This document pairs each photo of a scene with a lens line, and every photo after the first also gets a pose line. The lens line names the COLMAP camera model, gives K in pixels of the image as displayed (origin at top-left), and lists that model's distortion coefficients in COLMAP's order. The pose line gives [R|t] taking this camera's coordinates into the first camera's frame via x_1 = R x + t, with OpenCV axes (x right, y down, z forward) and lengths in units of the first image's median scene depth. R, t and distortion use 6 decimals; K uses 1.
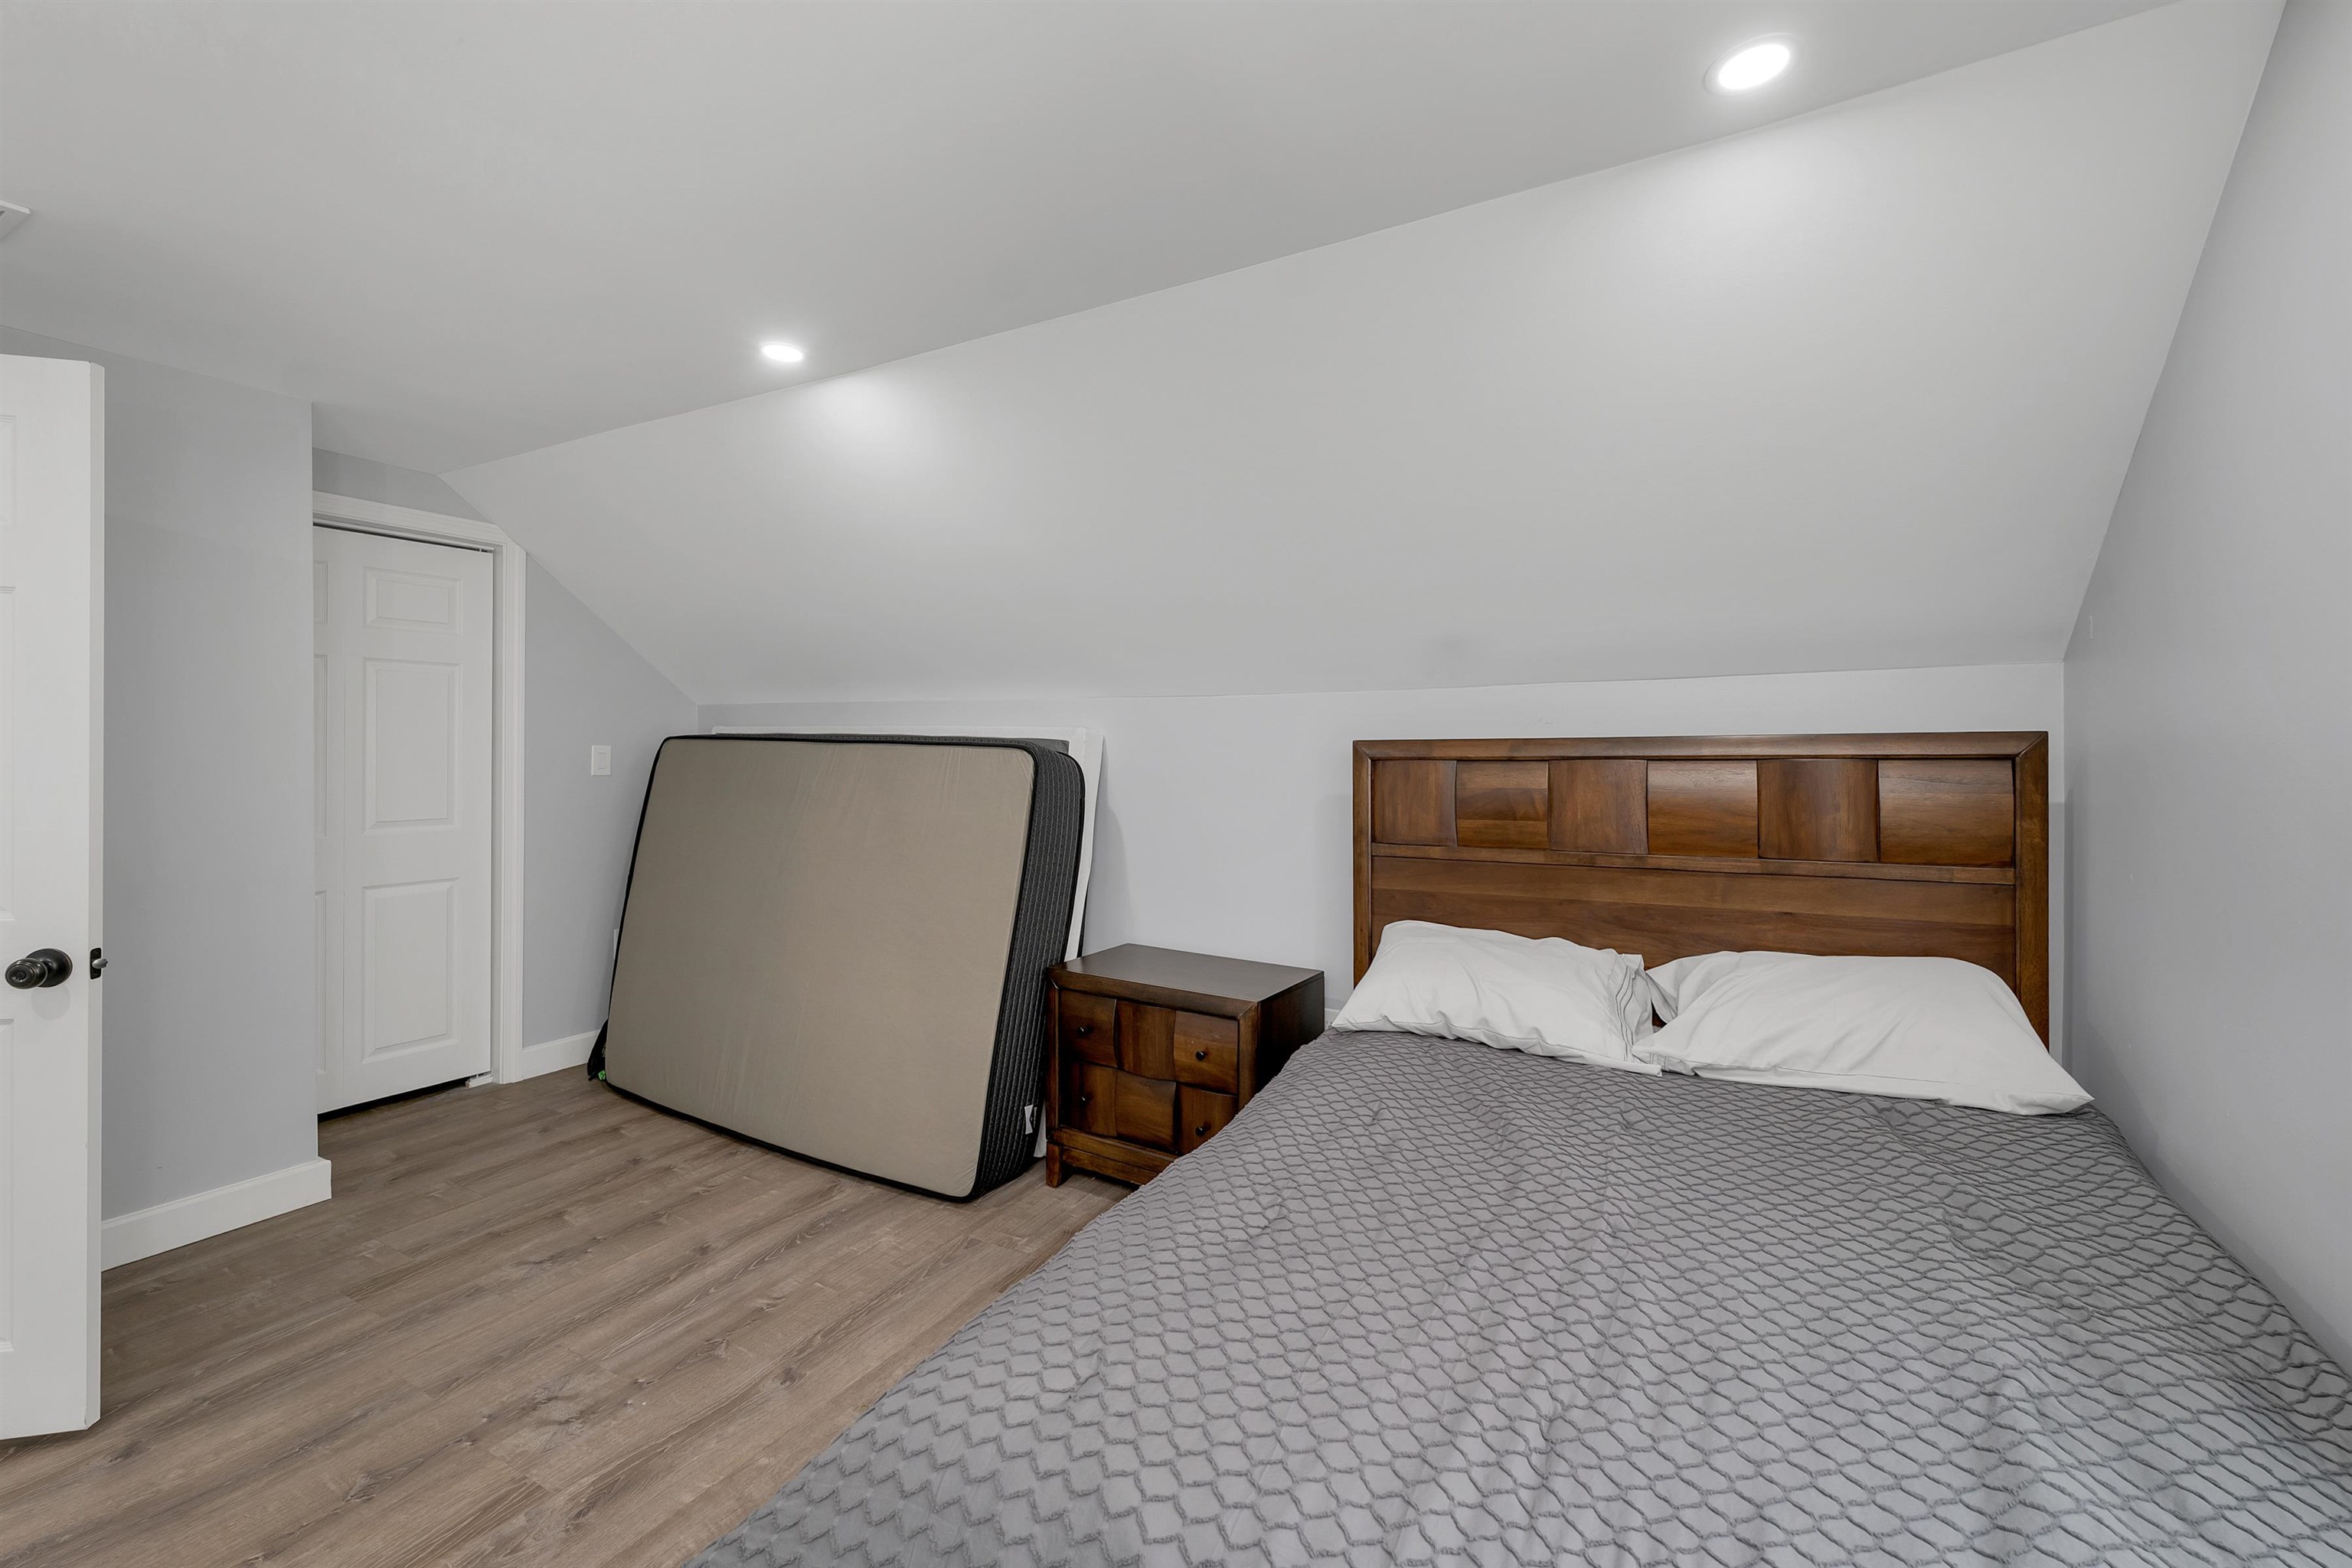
lens RADIAL K [[1008.6, 0, 1173.0], [0, 1008.6, 764.0], [0, 0, 1]] dist [-0.002122, 0.000520]
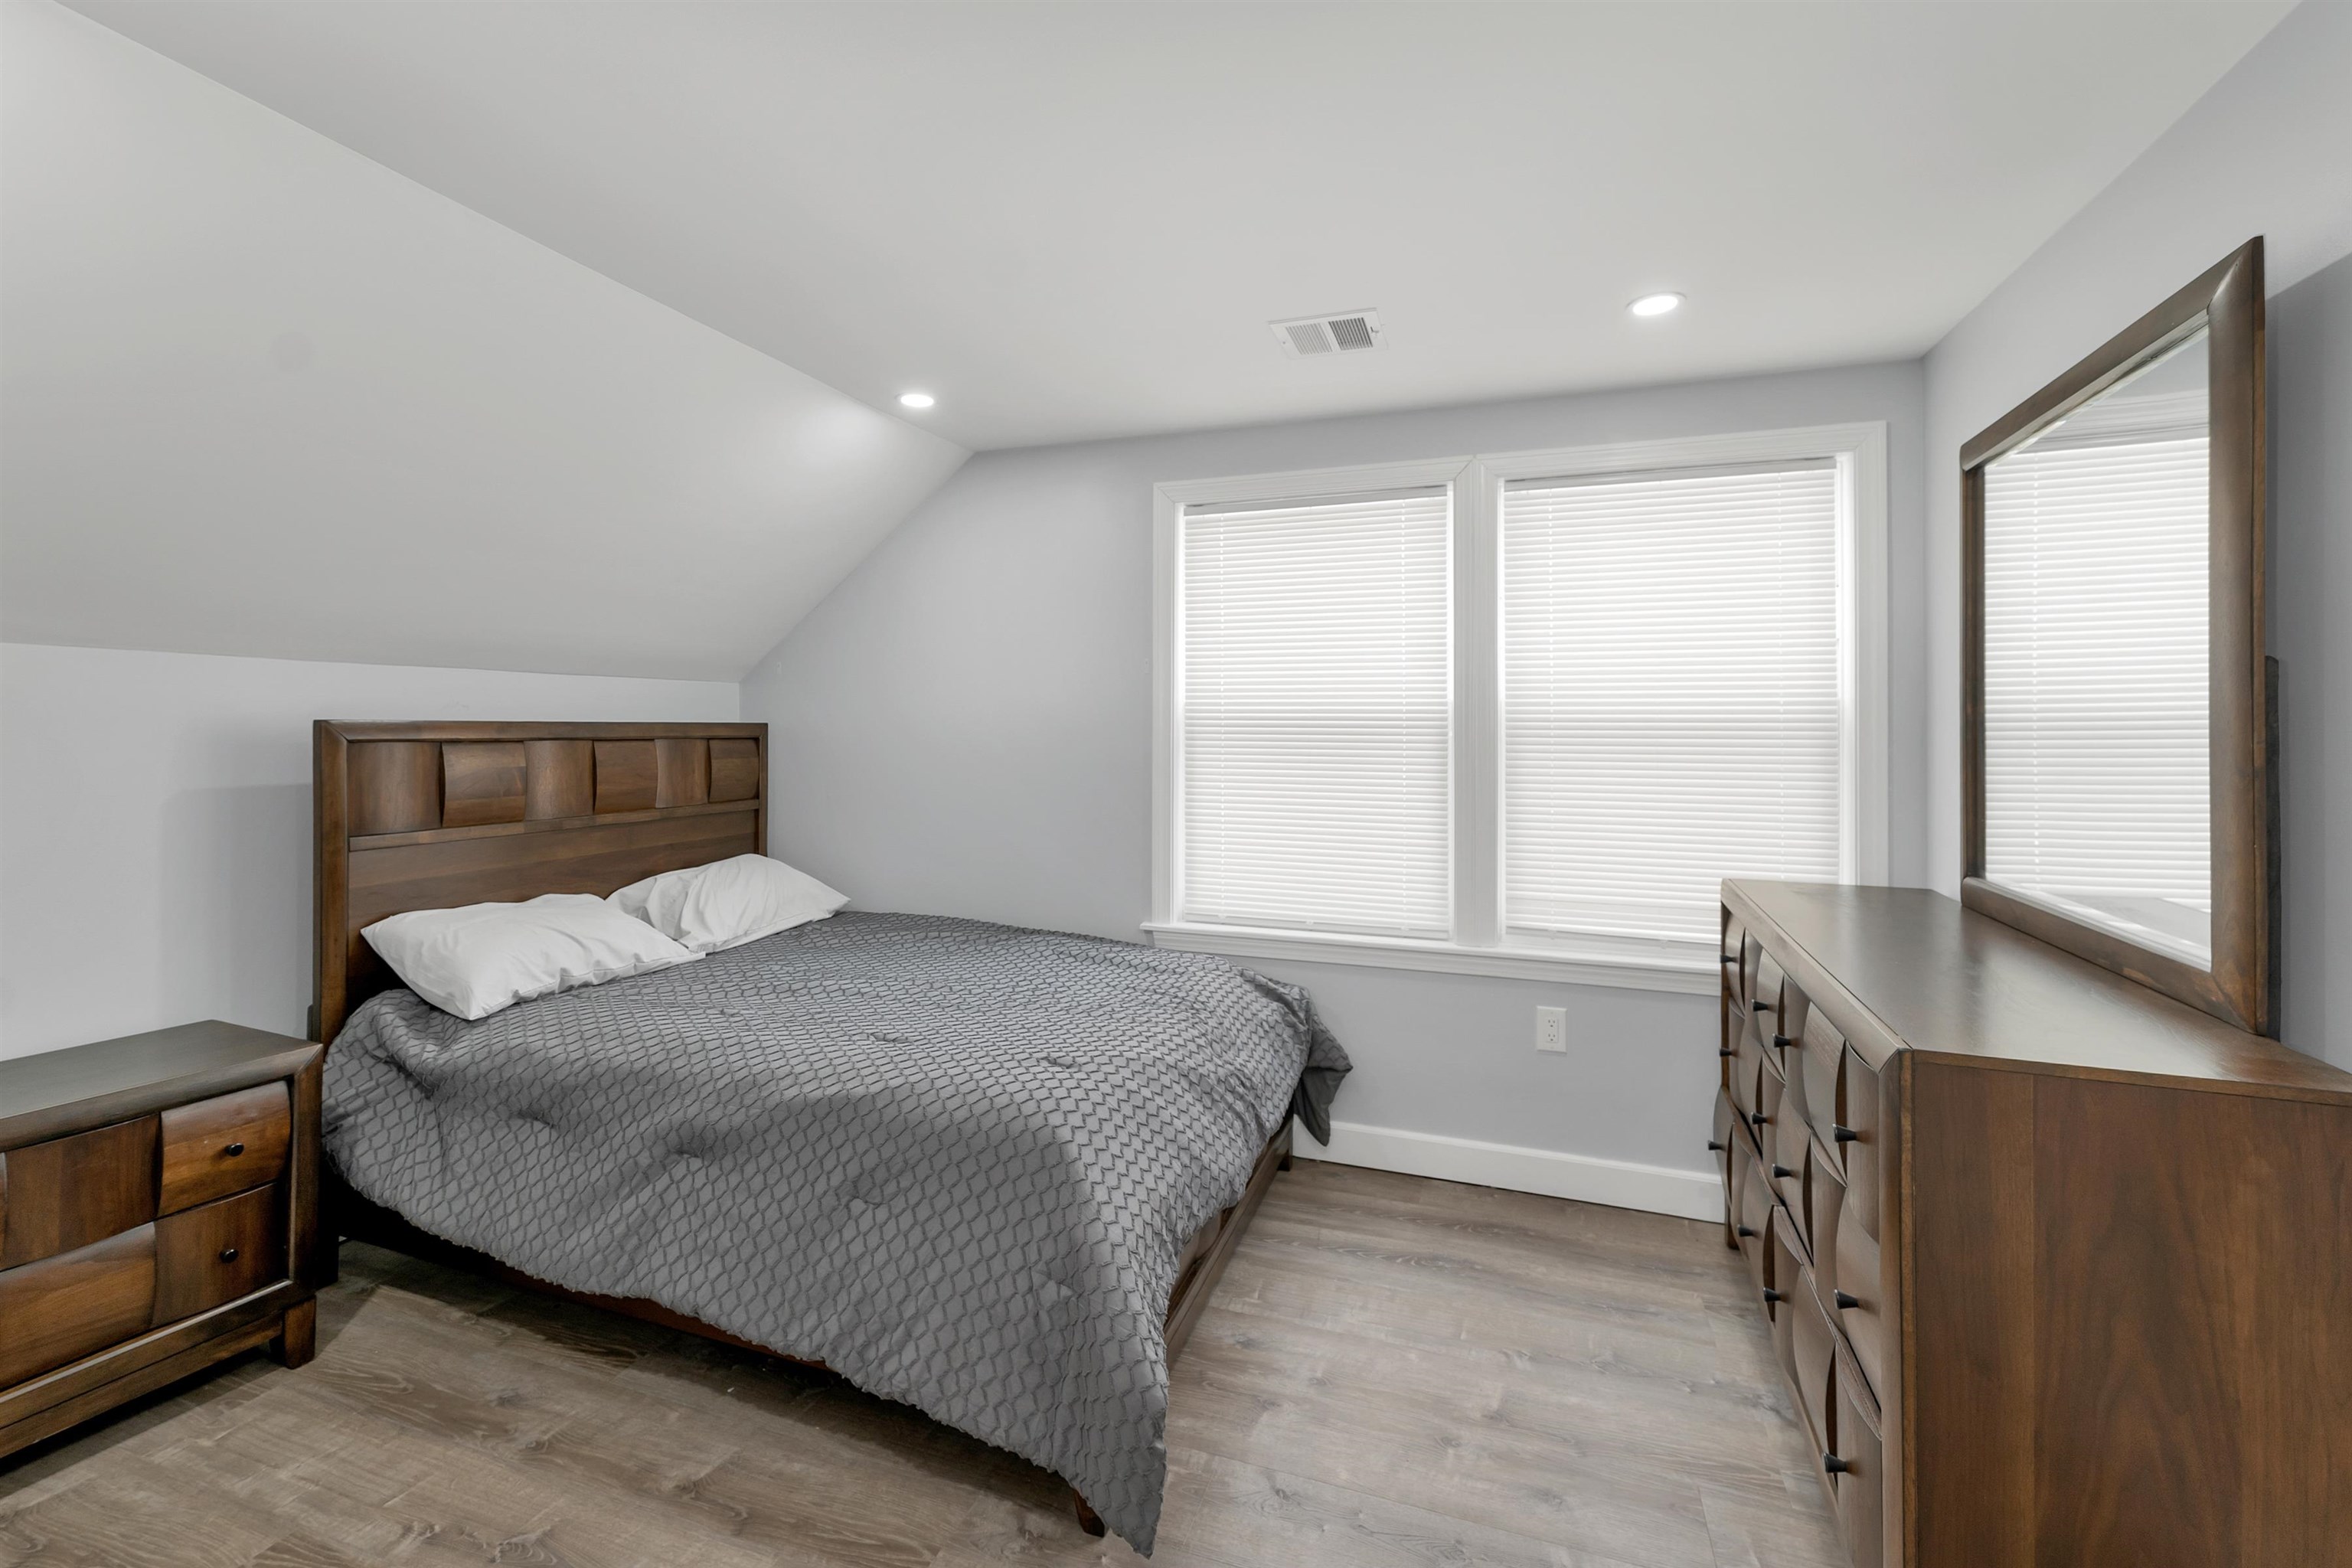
lens RADIAL K [[1008.6, 0, 1183.7], [0, 1008.6, 723.1], [0, 0, 1]] dist [-0.002122, 0.000520]
pose [[-0.173446, 0.013149, 0.984756, -0.809743], [0.019389, 0.999763, -0.009935, 0.001378], [-0.984653, 0.017371, -0.173660, 0.441468]]
